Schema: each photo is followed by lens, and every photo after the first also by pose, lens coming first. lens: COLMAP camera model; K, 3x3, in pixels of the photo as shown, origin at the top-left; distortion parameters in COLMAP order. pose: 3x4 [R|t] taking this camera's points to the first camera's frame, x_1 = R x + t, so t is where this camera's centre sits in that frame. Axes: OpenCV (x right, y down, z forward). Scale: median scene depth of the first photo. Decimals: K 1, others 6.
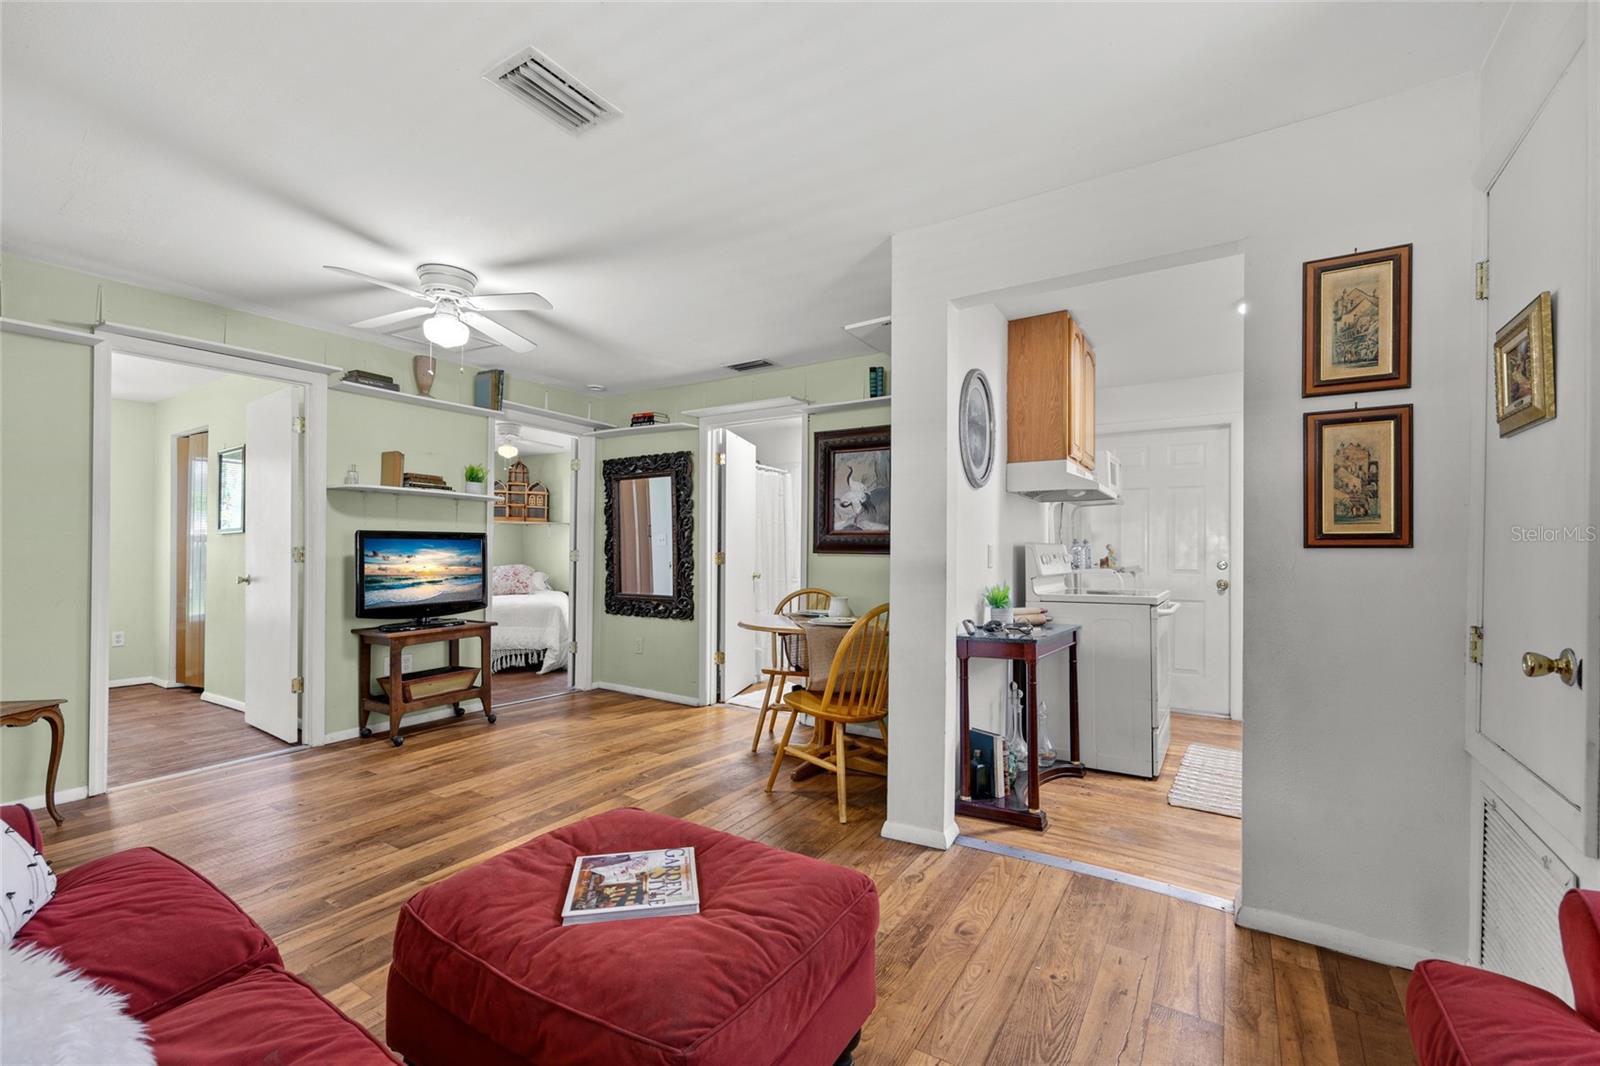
lens RADIAL K [[667.9, 0, 801.0], [0, 667.9, 538.9], [0, 0, 1]] dist [-0.002213, -0.000006]
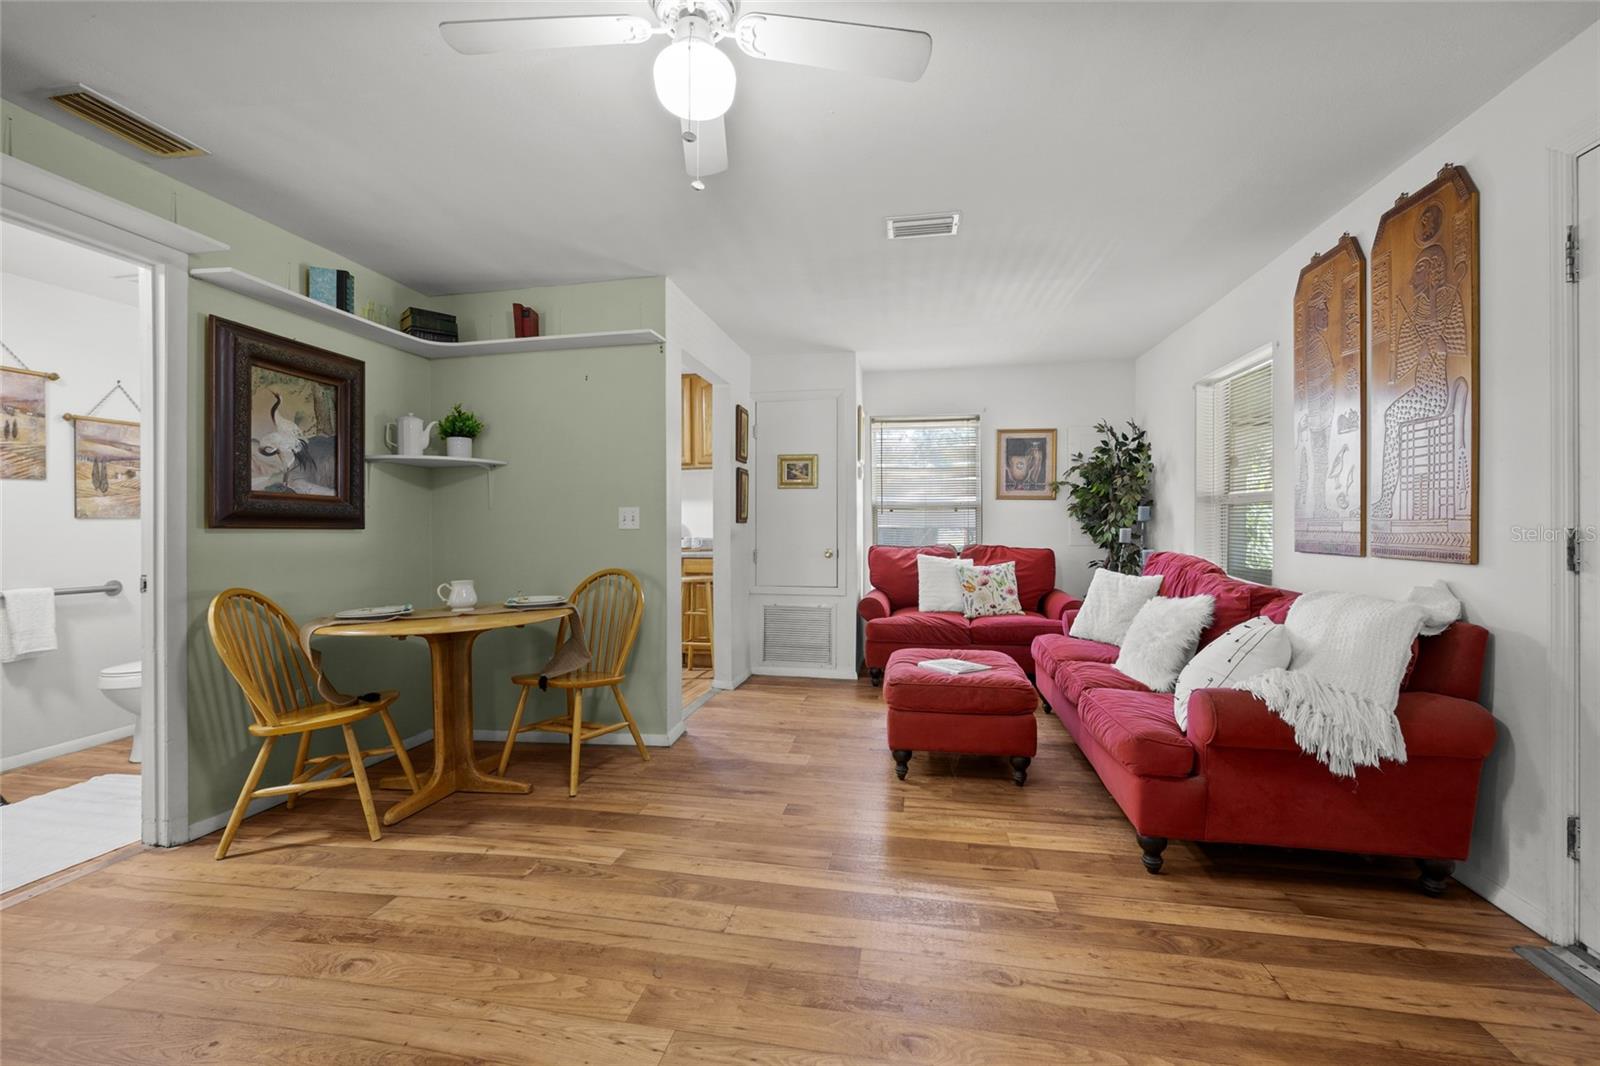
lens RADIAL K [[671.9, 0, 800.0], [0, 671.9, 533.0], [0, 0, 1]] dist [-0.000116, 0.000117]
pose [[-0.376695, -0.008651, 0.926297, -1.080584], [-0.013847, 0.999897, 0.003707, 0.025033], [-0.926234, -0.011430, -0.376776, 1.170630]]
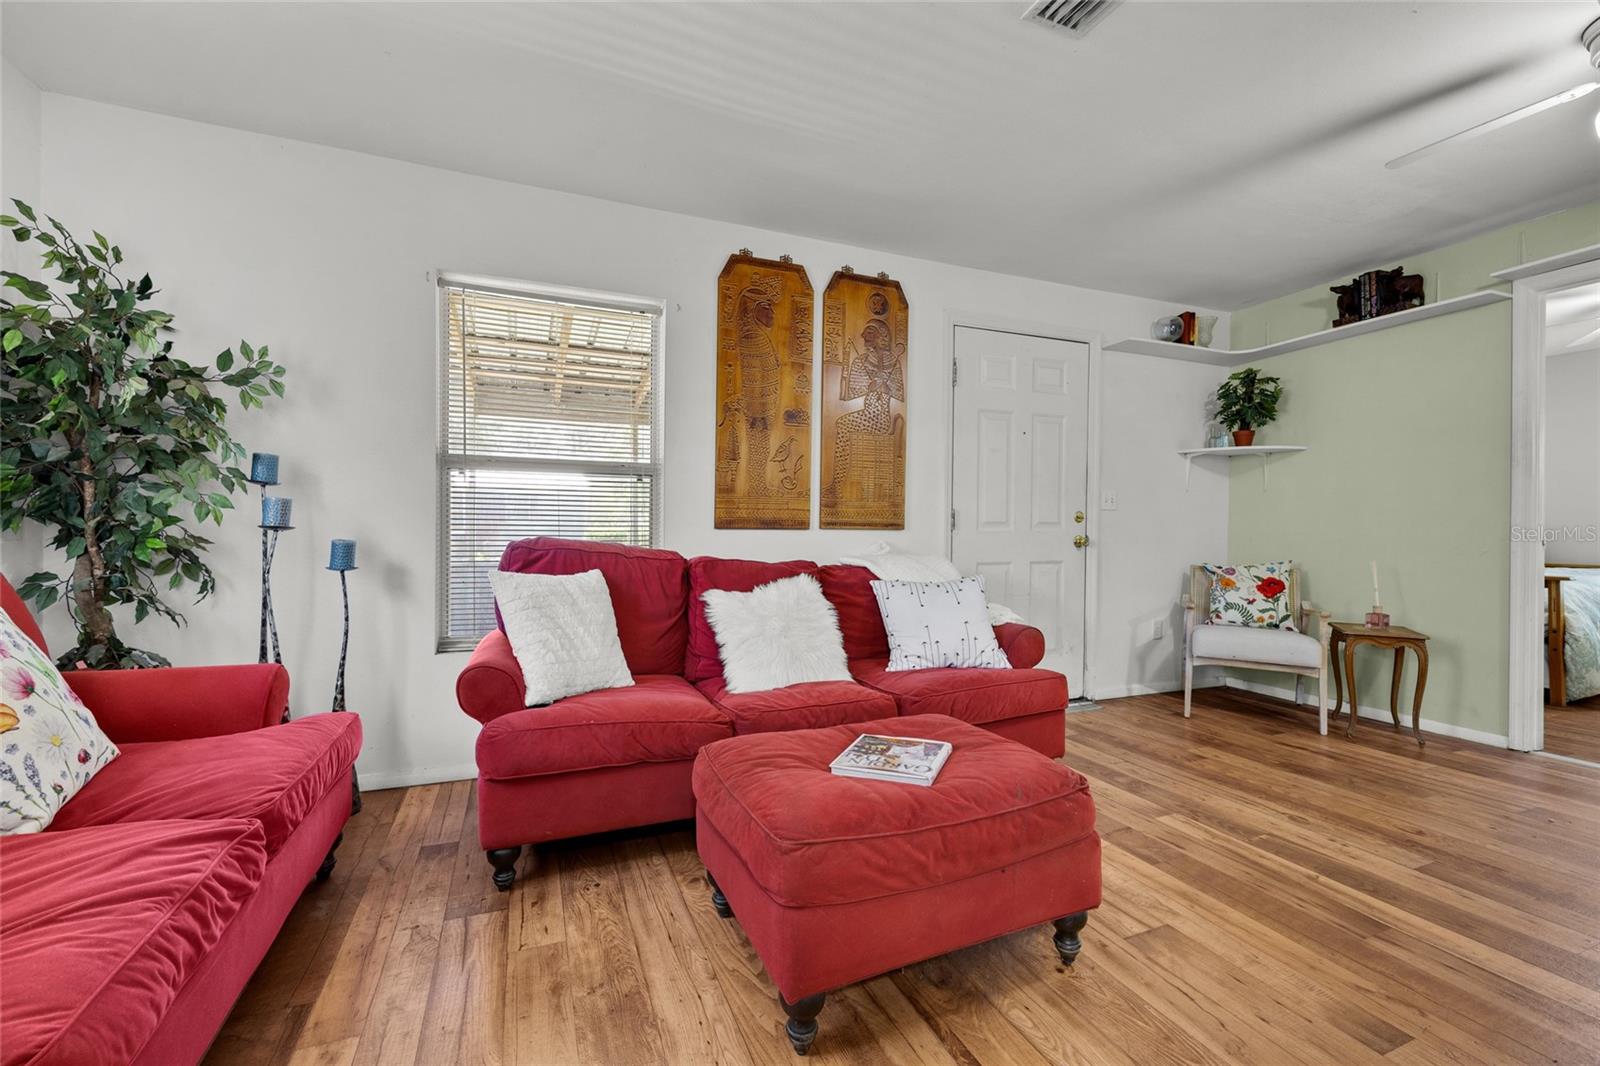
lens RADIAL K [[671.9, 0, 800.0], [0, 671.9, 533.0], [0, 0, 1]] dist [-0.000116, 0.000117]
pose [[-0.575891, 0.004235, -0.817515, 0.402275], [0.010057, 0.999948, -0.001905, 0.057903], [0.817464, -0.009319, -0.575904, 0.766550]]
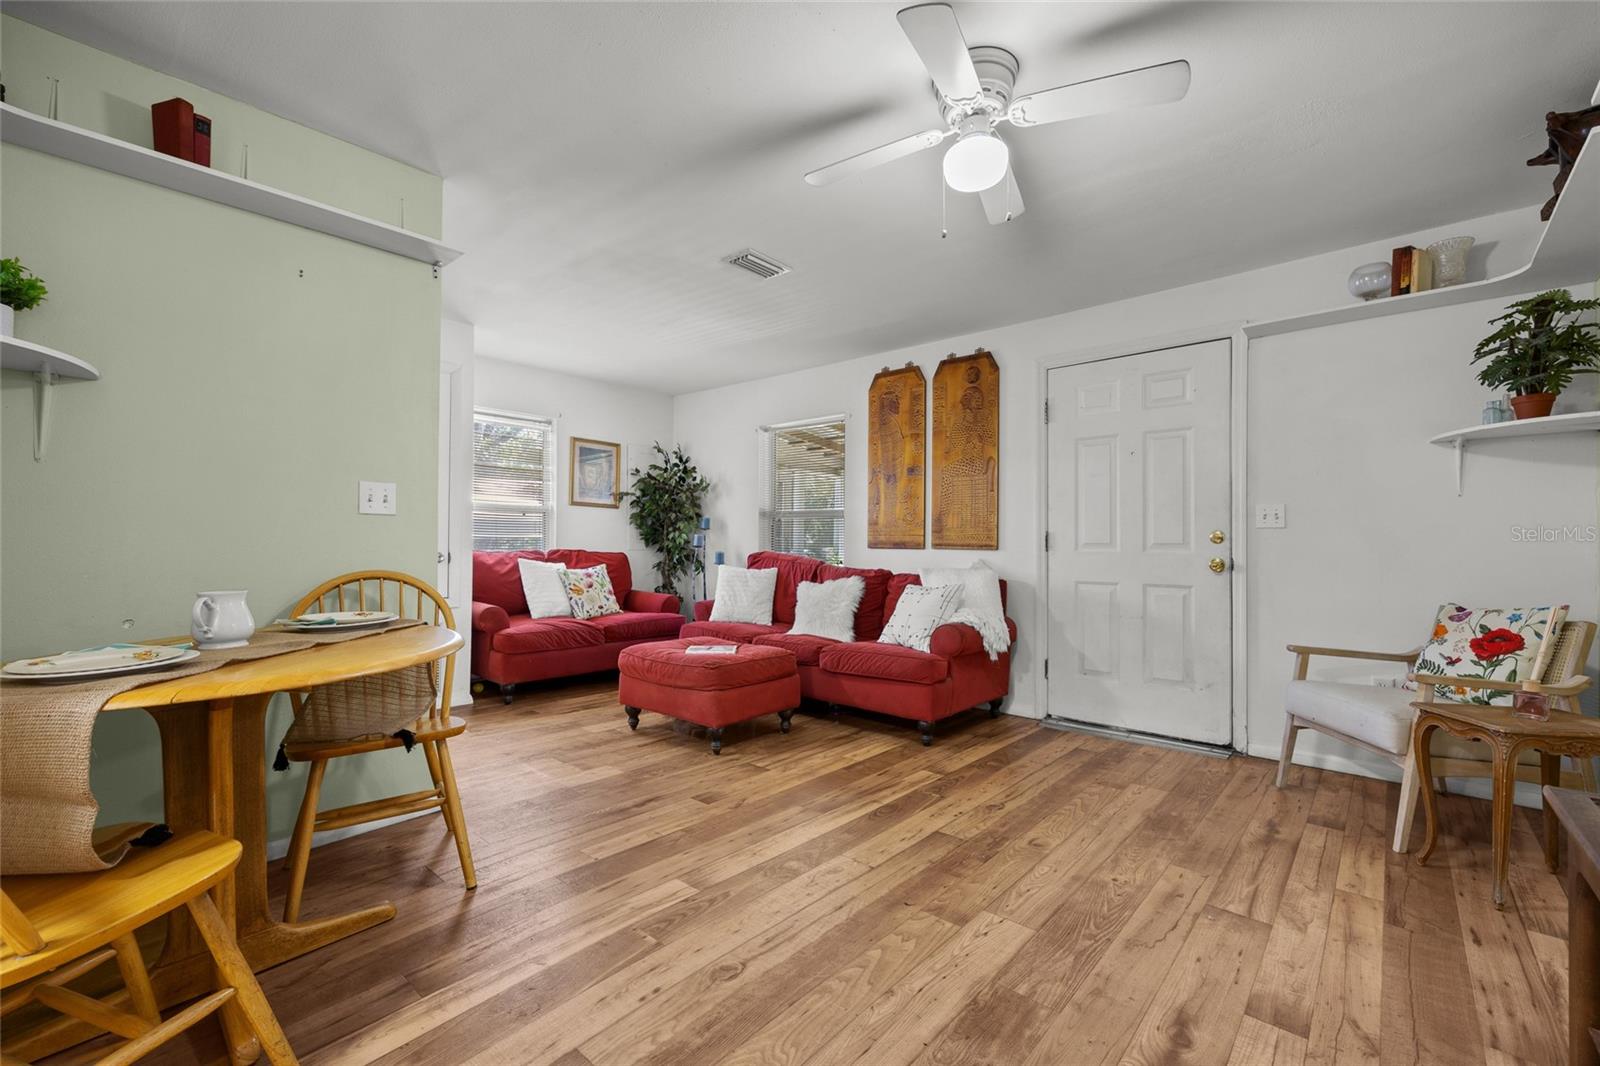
lens RADIAL K [[667.9, 0, 801.0], [0, 667.9, 538.9], [0, 0, 1]] dist [-0.002213, -0.000006]
pose [[-0.987315, -0.007560, 0.158591, -0.492152], [-0.012366, 0.999493, -0.029339, 0.075595], [-0.158289, -0.030928, -0.986908, 1.734120]]
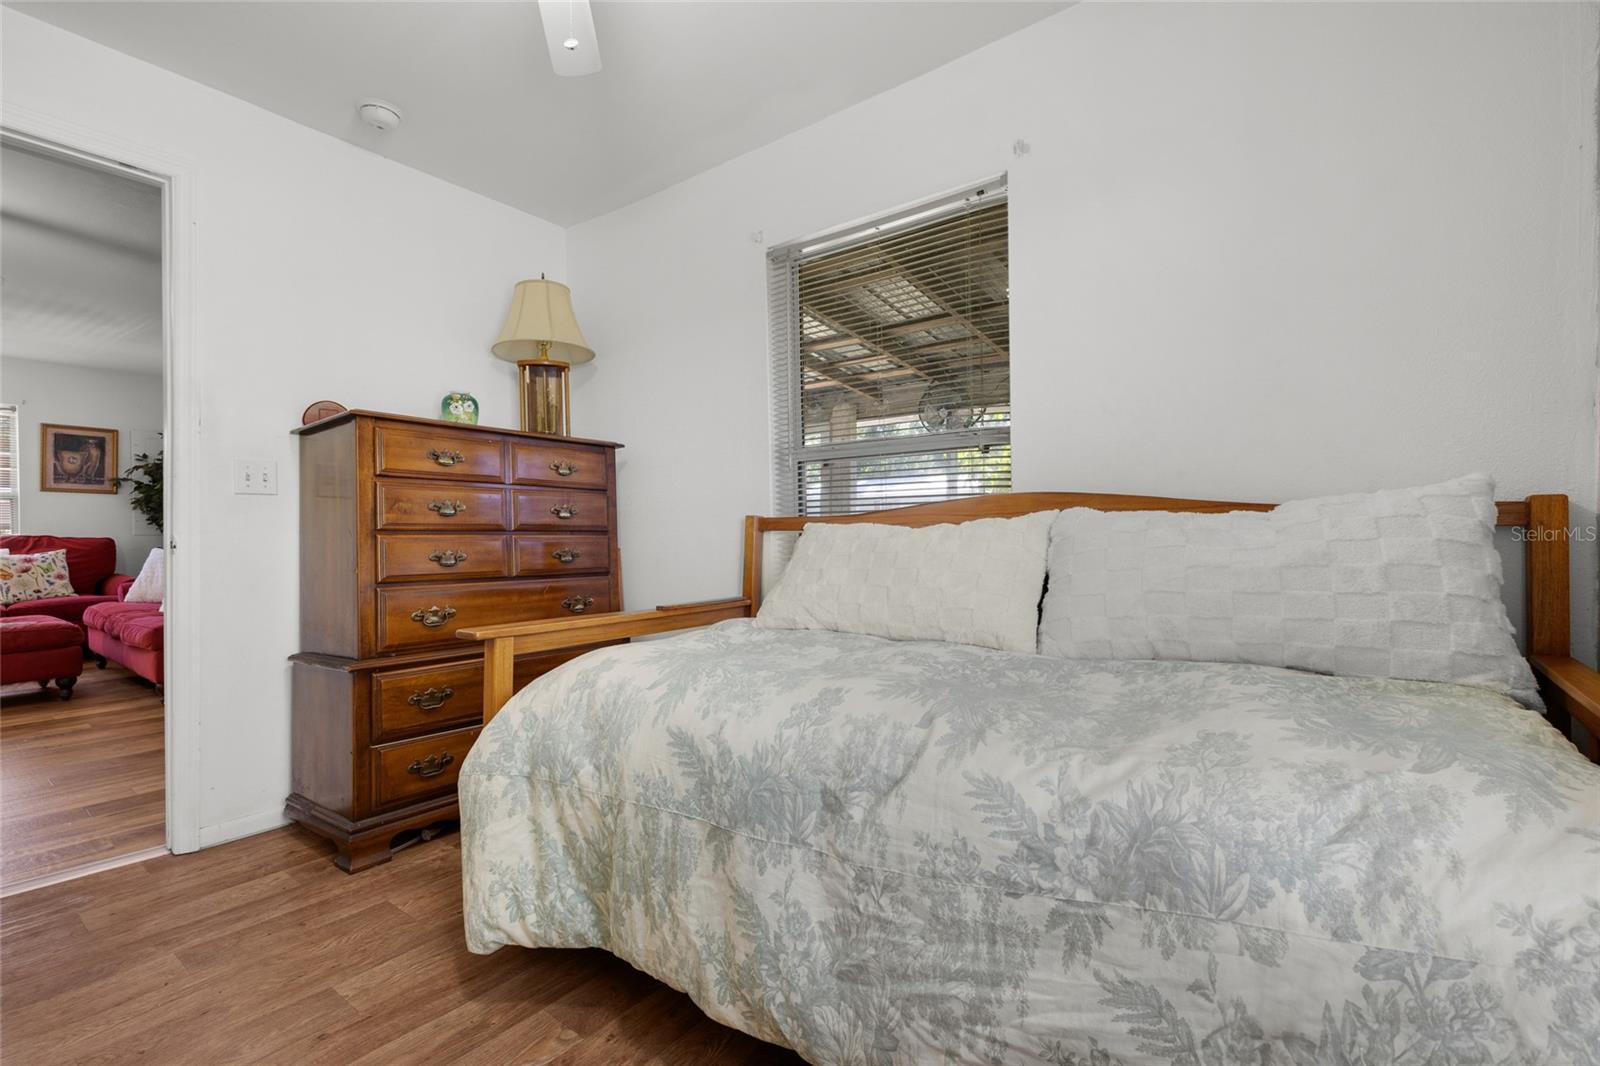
lens RADIAL K [[703.4, 0, 800.0], [0, 703.4, 533.0], [0, 0, 1]] dist [0.001243, 0.000310]
pose [[-0.996868, 0.002991, 0.079028, -1.887173], [0.001858, 0.999895, -0.014405, 0.084630], [-0.079063, -0.014213, -0.996768, 1.805058]]
